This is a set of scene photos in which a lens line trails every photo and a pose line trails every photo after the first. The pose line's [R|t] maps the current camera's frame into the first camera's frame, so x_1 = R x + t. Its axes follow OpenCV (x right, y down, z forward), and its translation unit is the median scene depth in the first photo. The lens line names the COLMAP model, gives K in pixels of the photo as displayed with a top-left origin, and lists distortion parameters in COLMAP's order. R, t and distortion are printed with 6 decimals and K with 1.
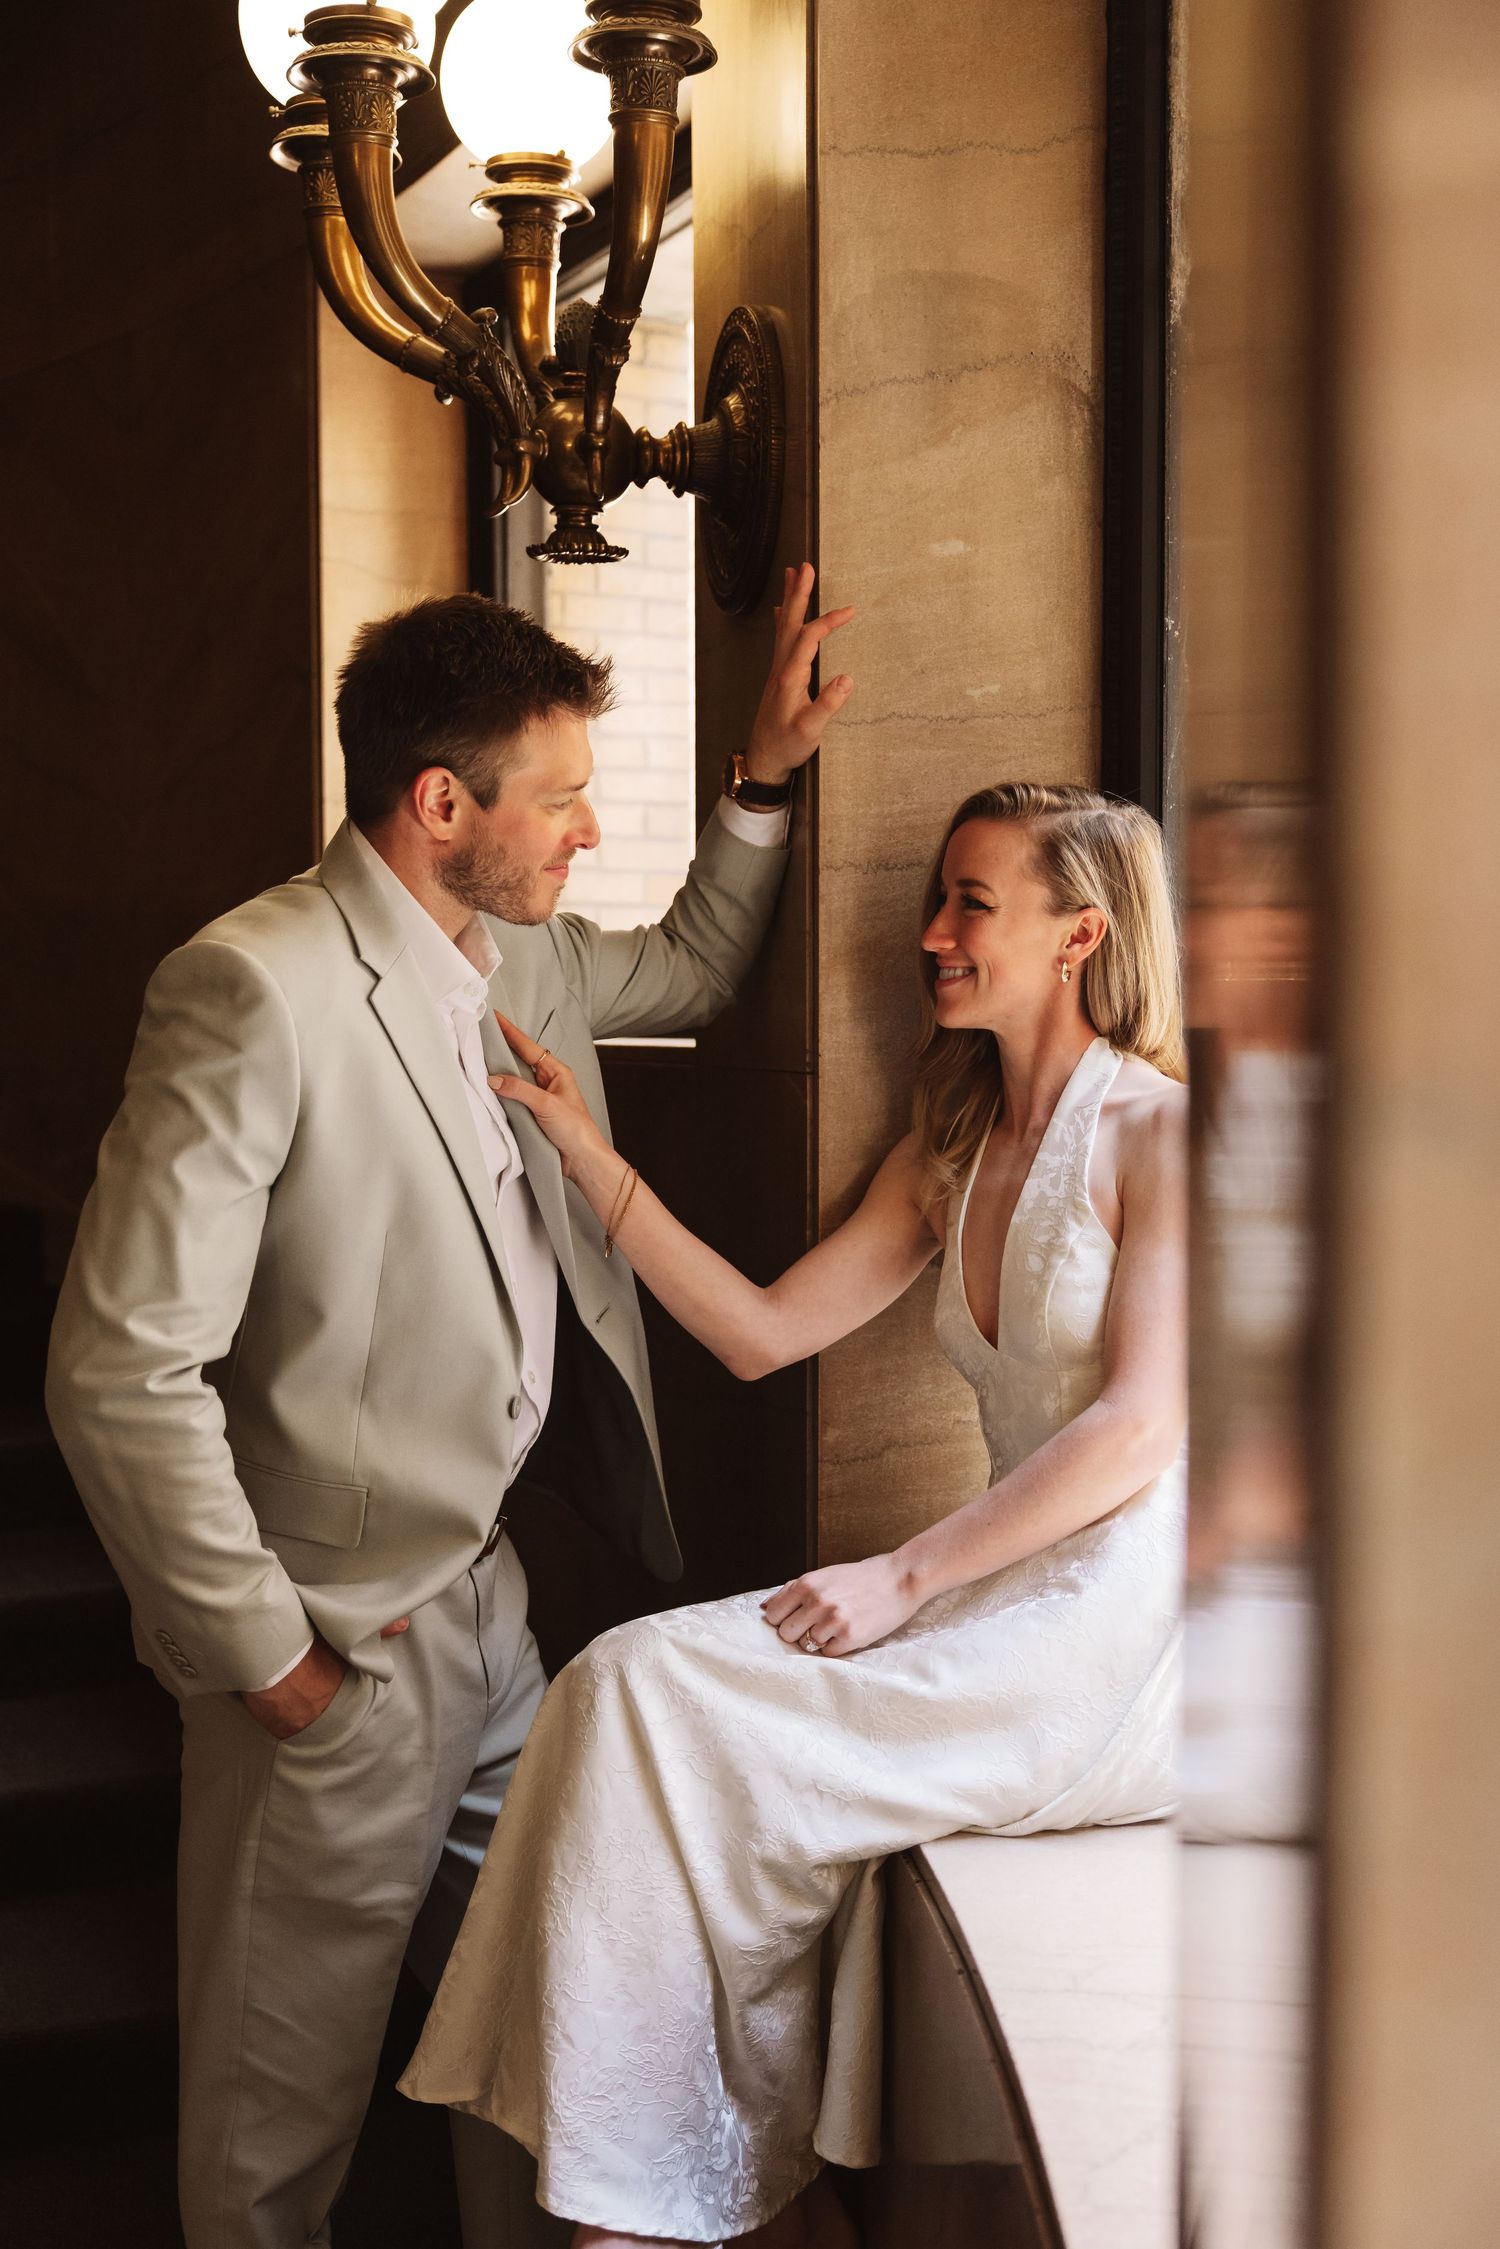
lens RADIAL K [[2551.6, 0, 736.3], [0, 2551.6, 1139.6], [0, 0, 1]] dist [-0.006592, -0.019416]
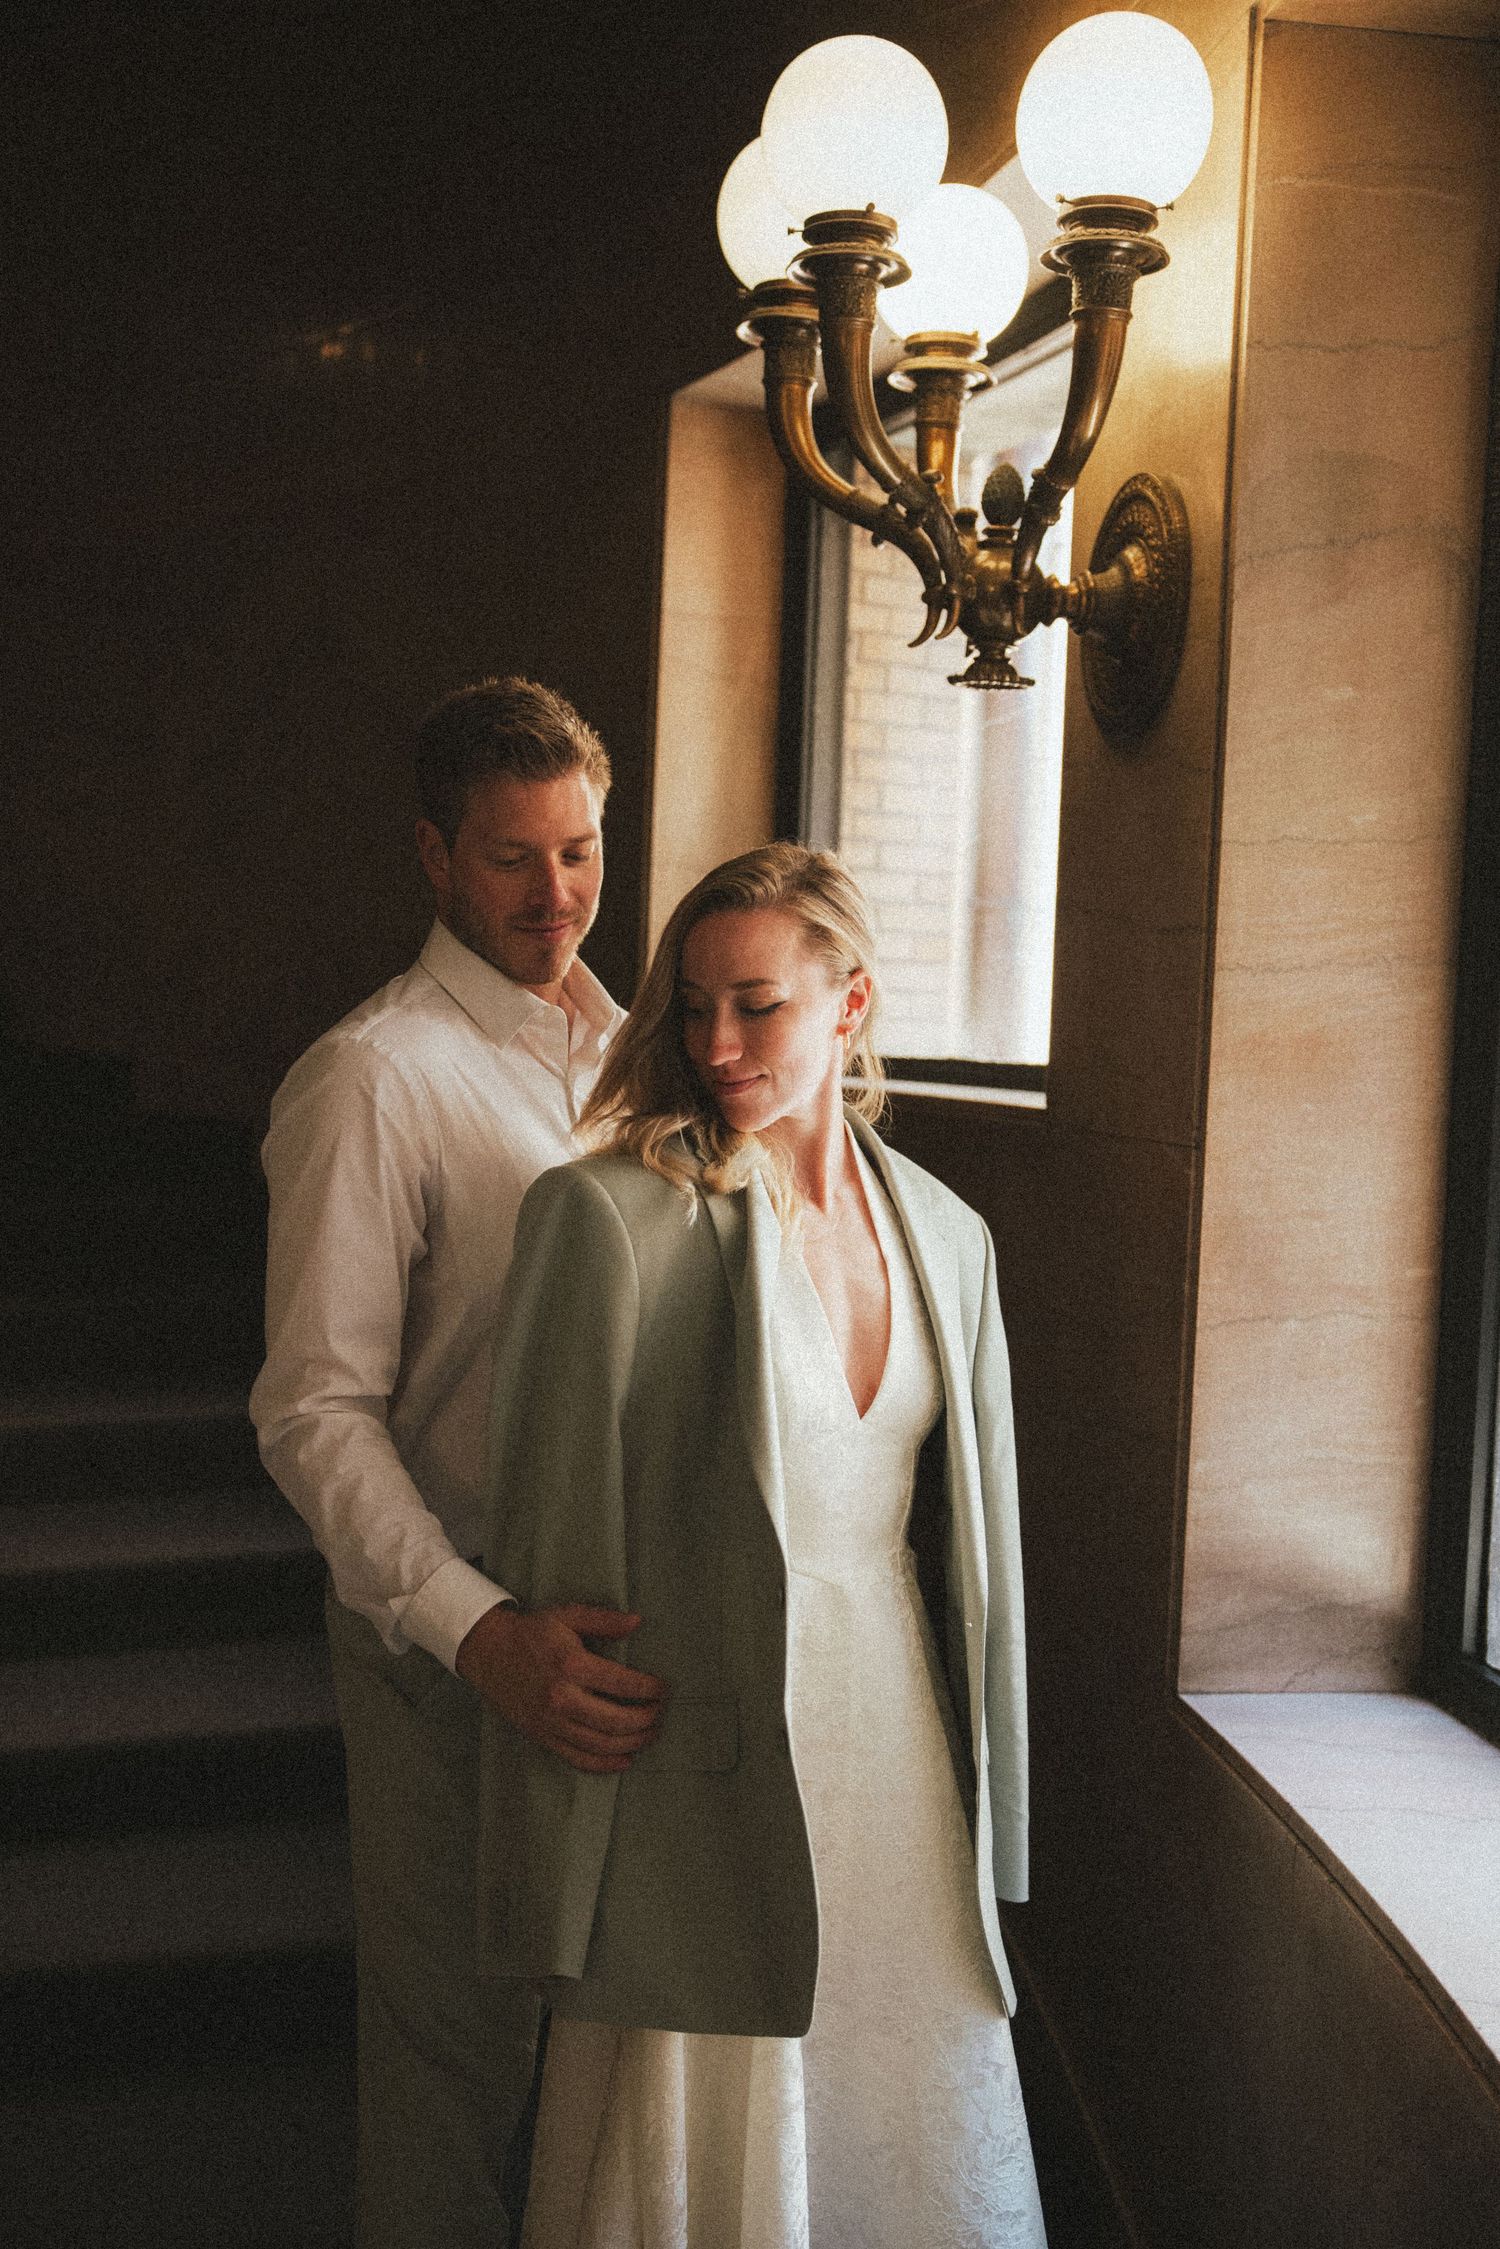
lens RADIAL K [[2185.4, 0, 750.0], [0, 2185.4, 1124.5], [0, 0, 1]] dist [-0.072259, 0.122376]
pose [[0.998644, 0.036033, -0.037561, -0.129162], [-0.036043, 0.999350, 0.000416, -0.028360], [0.037552, 0.000938, 0.999294, 0.019039]]
